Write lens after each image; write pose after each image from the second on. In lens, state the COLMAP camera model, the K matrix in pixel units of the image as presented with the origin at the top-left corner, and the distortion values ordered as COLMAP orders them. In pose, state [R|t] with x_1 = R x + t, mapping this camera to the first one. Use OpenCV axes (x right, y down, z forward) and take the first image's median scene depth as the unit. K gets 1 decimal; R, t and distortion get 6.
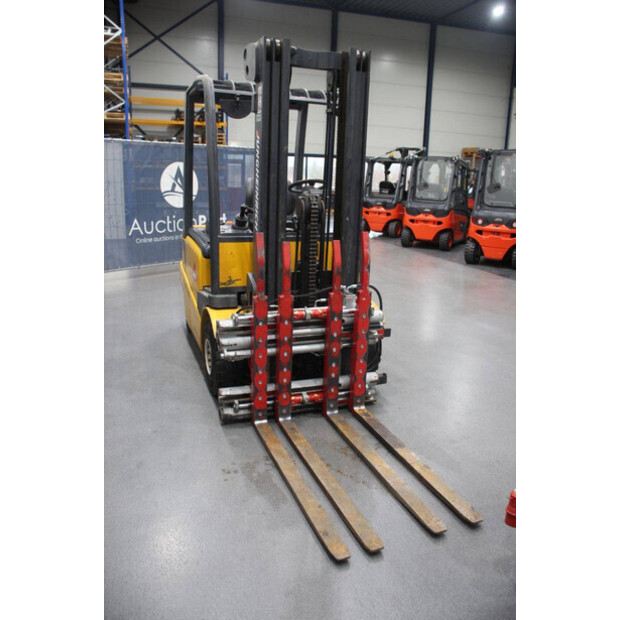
lens RADIAL K [[502.2, 0, 314.9], [0, 502.2, 309.3], [0, 0, 1]] dist [-0.081757, 0.047373]
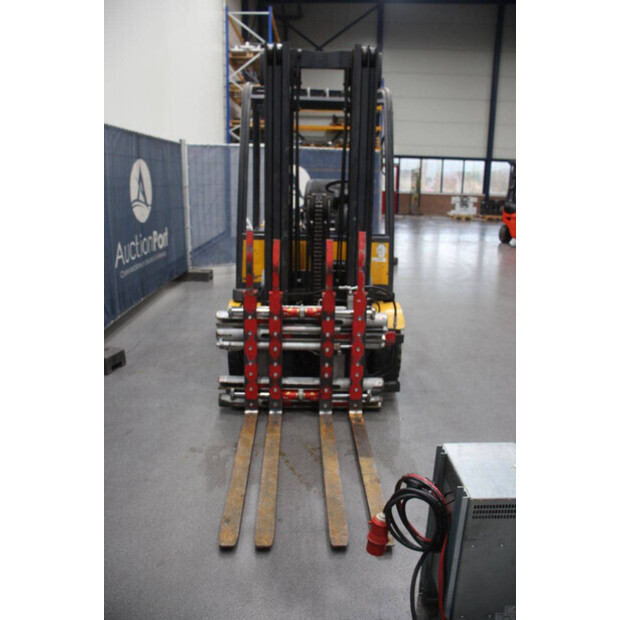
lens RADIAL K [[502.2, 0, 314.2], [0, 502.2, 308.3], [0, 0, 1]] dist [-0.081757, 0.047373]
pose [[0.942257, 0.070418, -0.327404, 0.335370], [-0.073380, 0.997299, 0.003315, -0.002852], [0.326753, 0.020901, 0.944879, 0.052301]]
